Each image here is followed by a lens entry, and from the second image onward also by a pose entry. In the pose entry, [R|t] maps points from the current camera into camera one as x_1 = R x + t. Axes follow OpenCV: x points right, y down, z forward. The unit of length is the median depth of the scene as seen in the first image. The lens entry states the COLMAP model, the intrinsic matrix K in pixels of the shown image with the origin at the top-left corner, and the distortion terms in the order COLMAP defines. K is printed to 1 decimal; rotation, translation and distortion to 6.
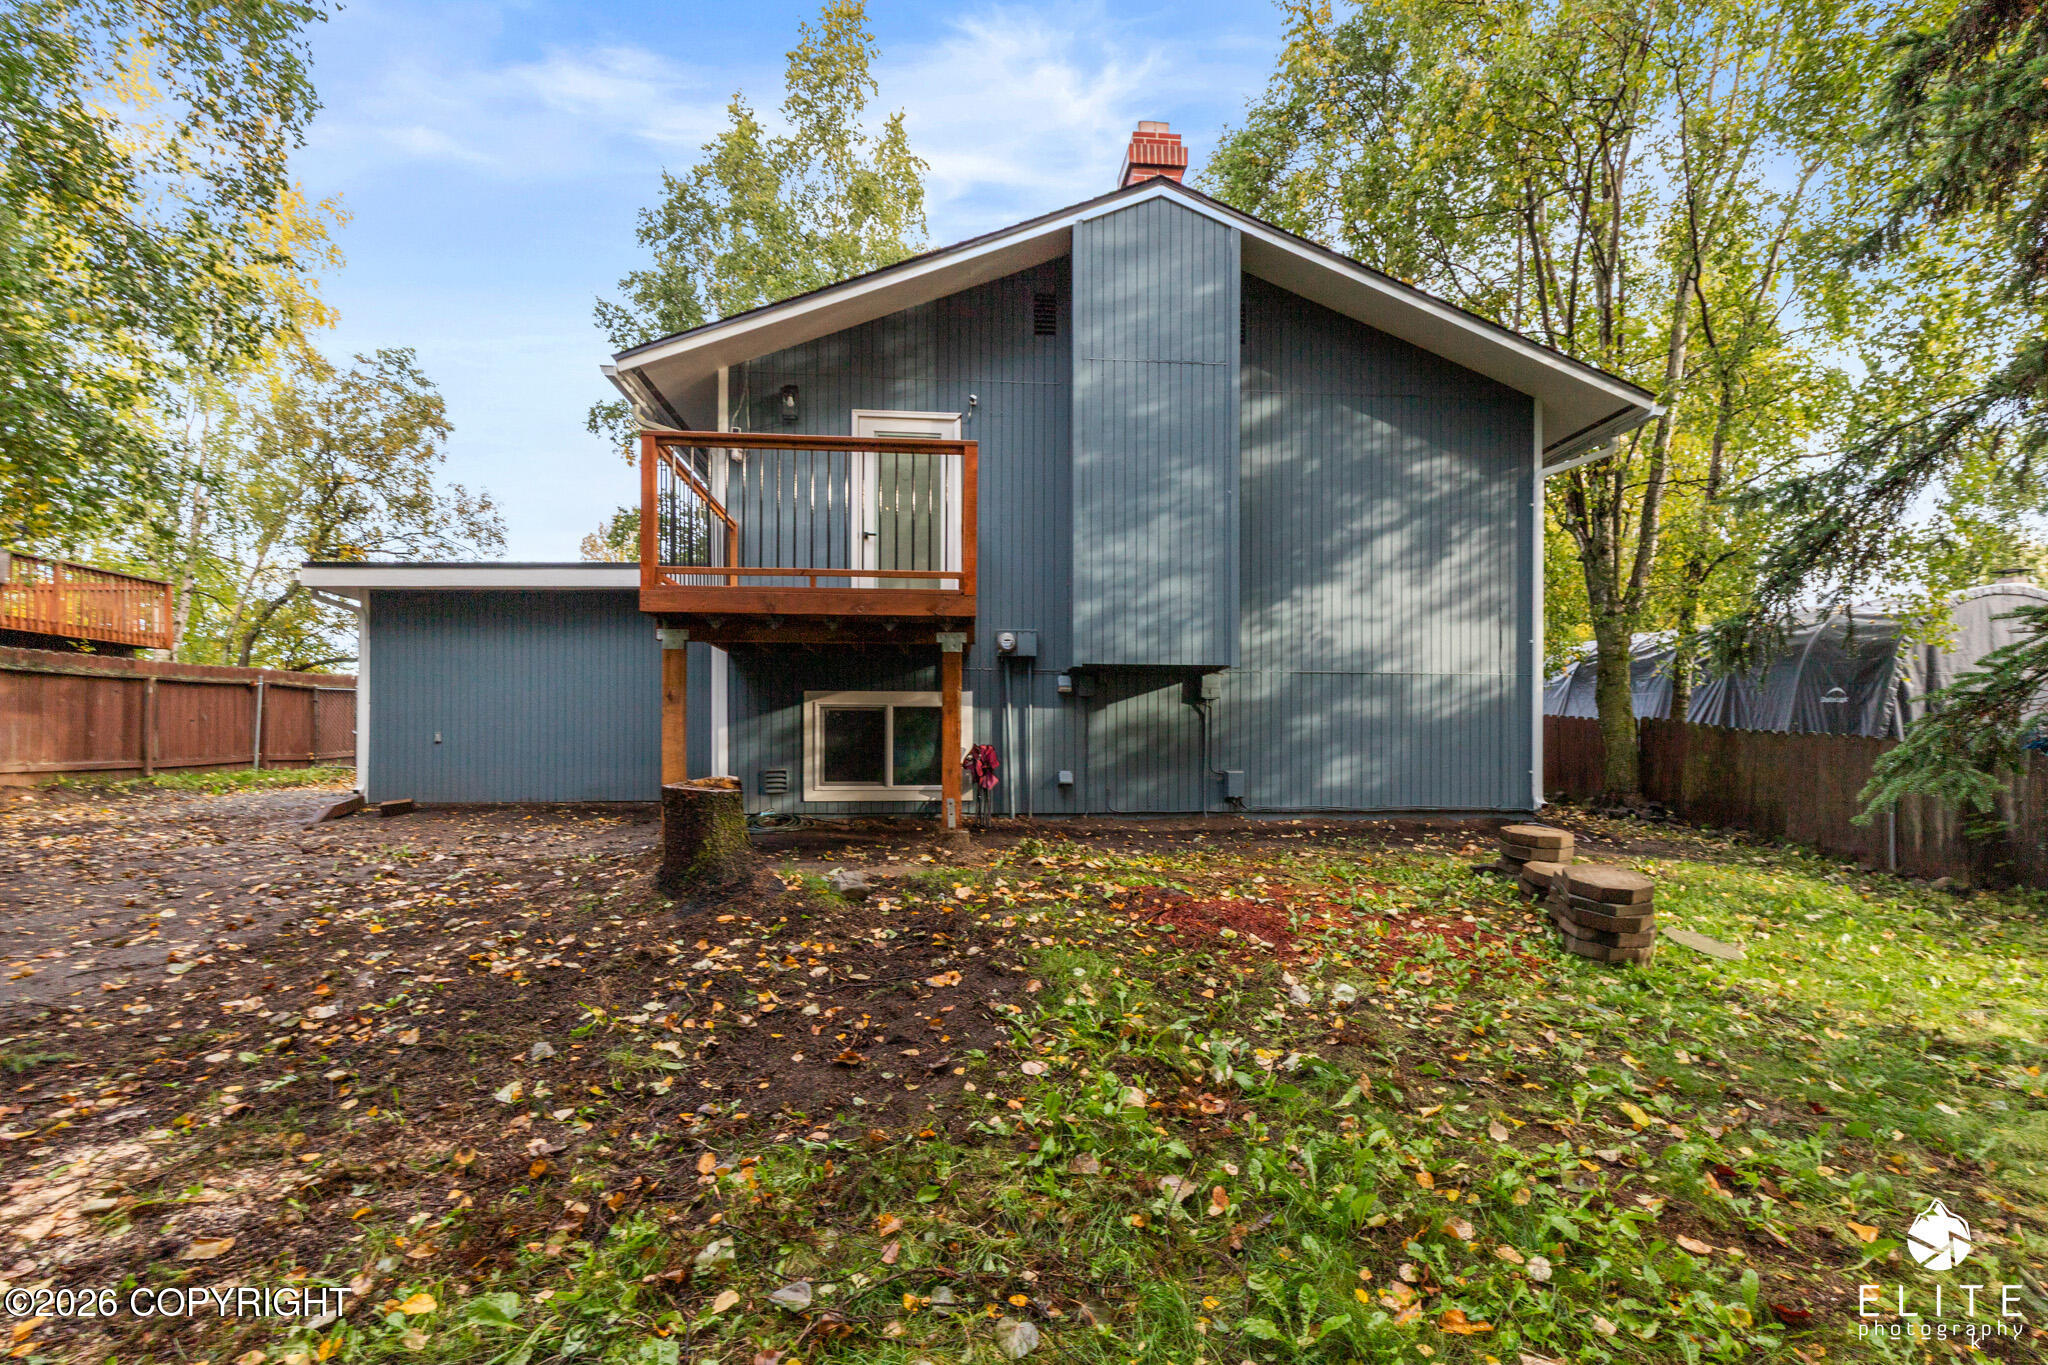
lens RADIAL K [[955.8, 0, 1029.6], [0, 955.8, 750.3], [0, 0, 1]] dist [0.012381, -0.003954]
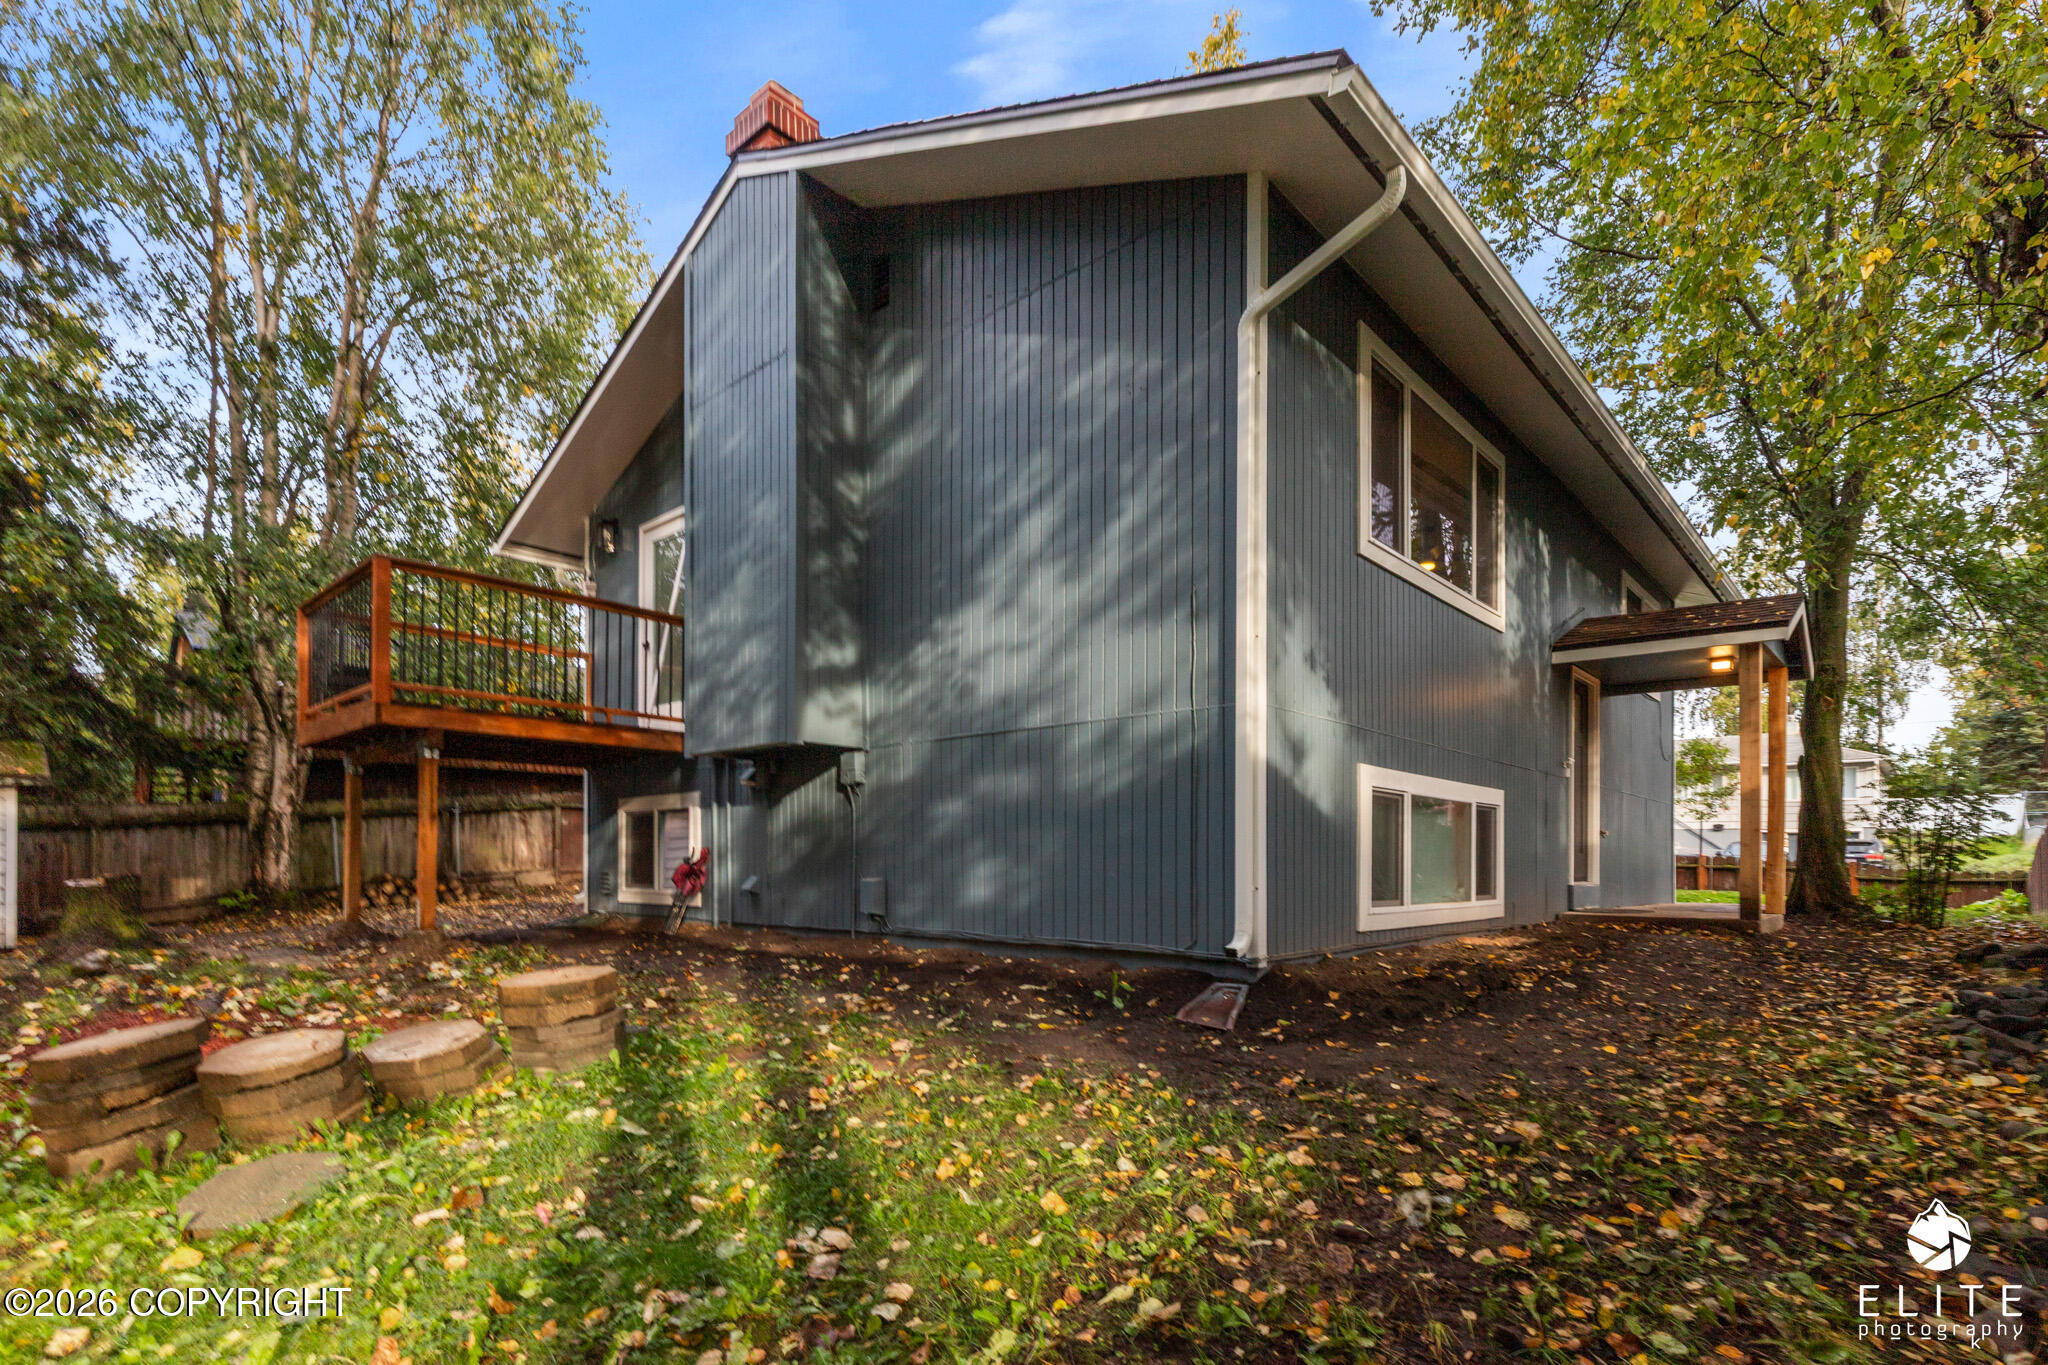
lens RADIAL K [[1007.5, 0, 958.7], [0, 1007.5, 878.9], [0, 0, 1]] dist [0.006101, 0.000021]
pose [[0.656534, 0.012772, -0.754188, 0.848695], [-0.004056, 0.999902, 0.013402, 0.010514], [0.754285, -0.005740, 0.656522, 0.524867]]
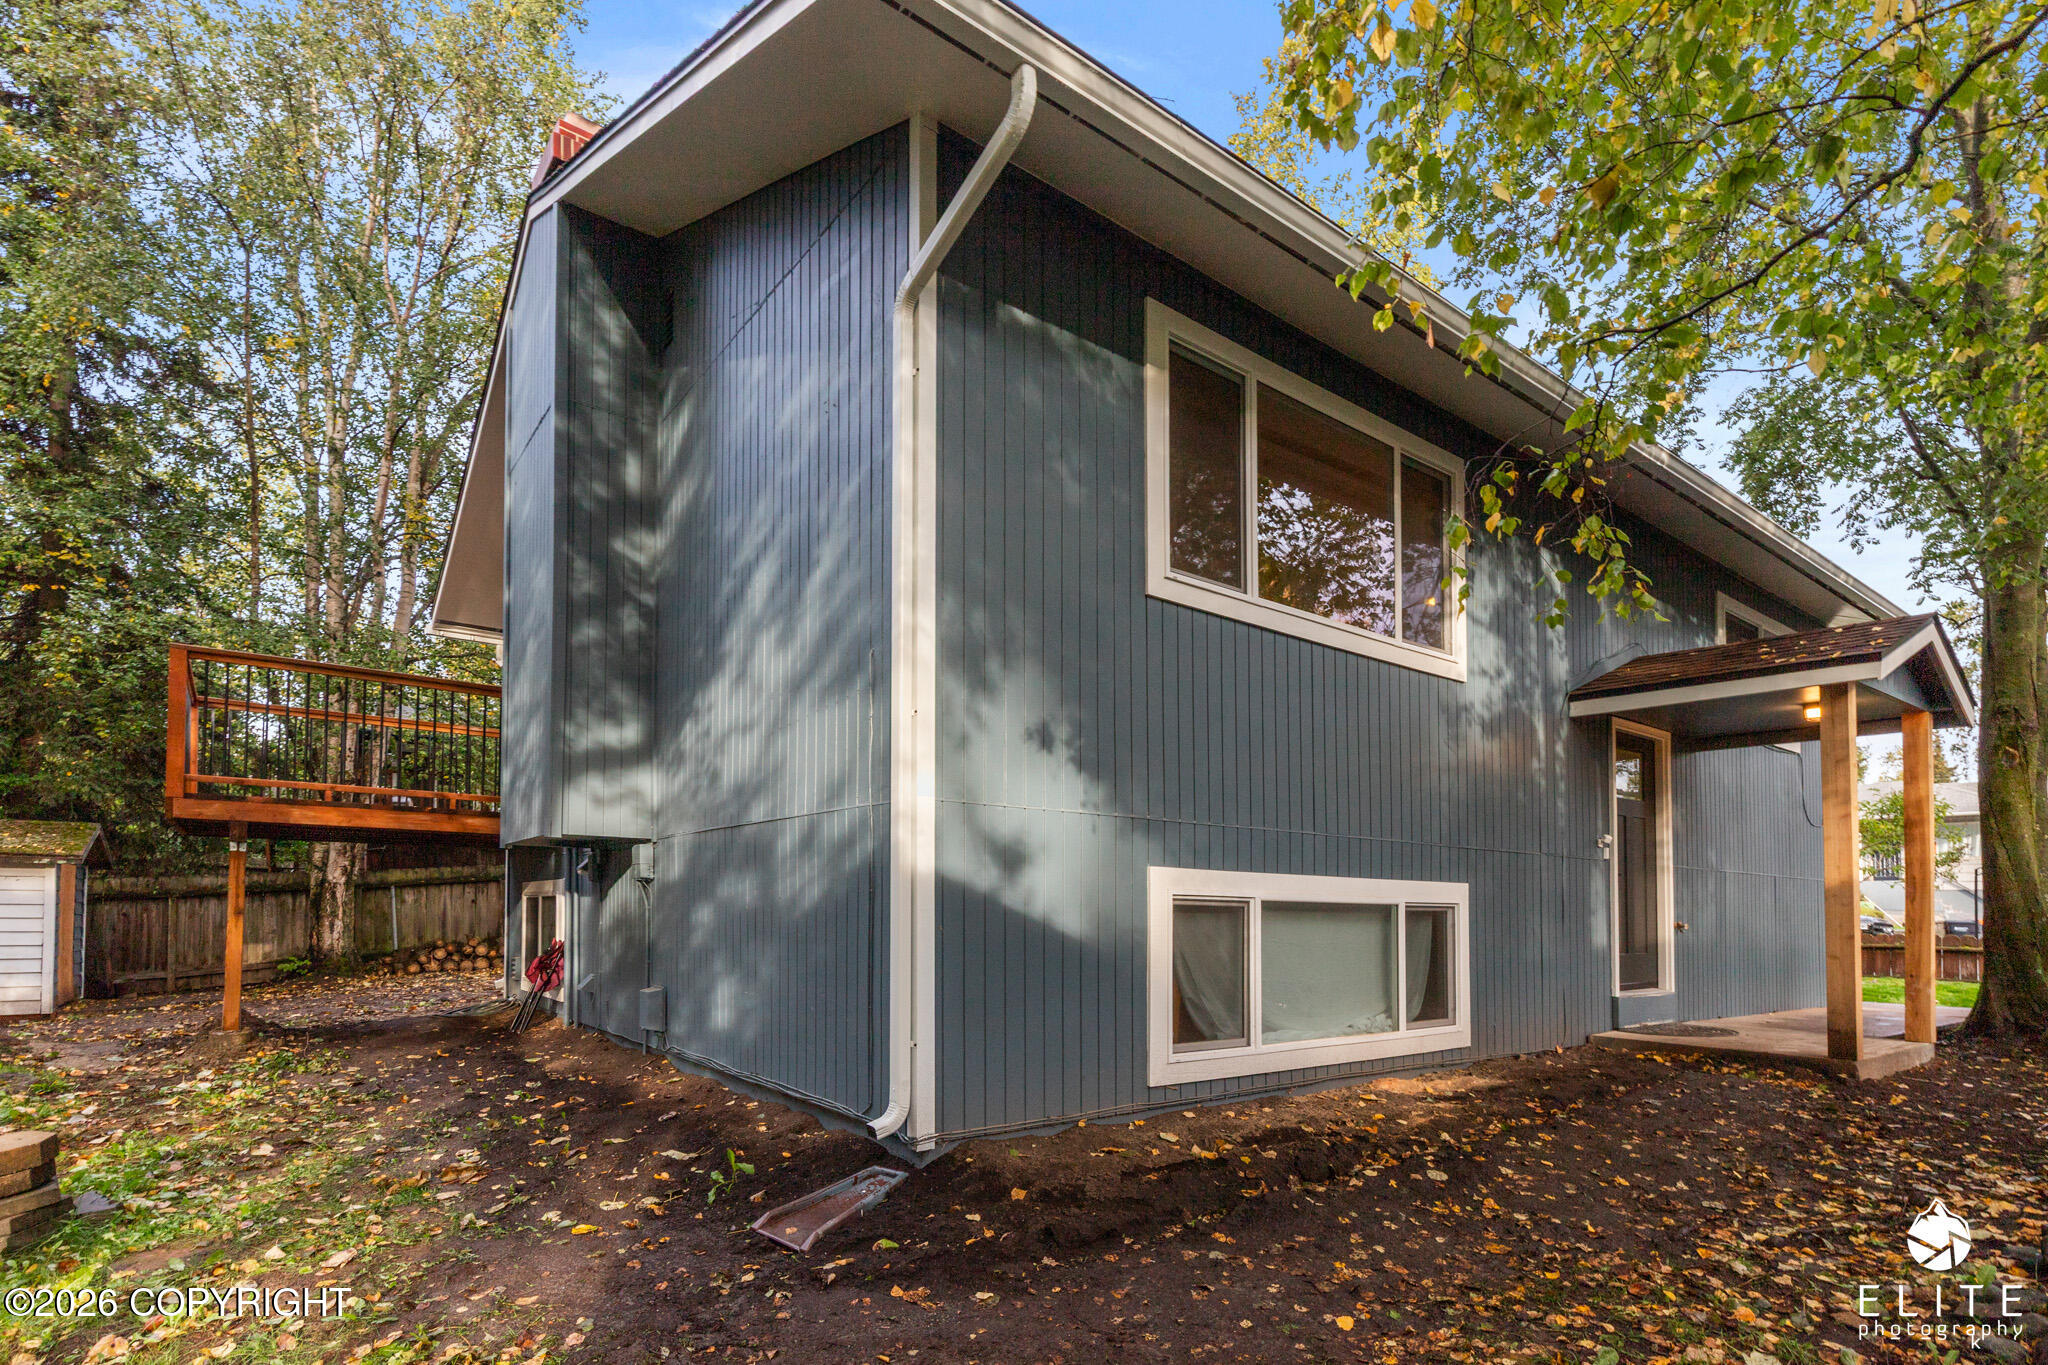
lens RADIAL K [[996.0, 0, 971.6], [0, 996.0, 890.4], [0, 0, 1]] dist [0.010451, -0.000629]
pose [[0.510460, -0.011814, -0.859821, 0.914725], [-0.011796, 0.999715, -0.020739, -0.040626], [0.859821, 0.020729, 0.510175, 0.874338]]
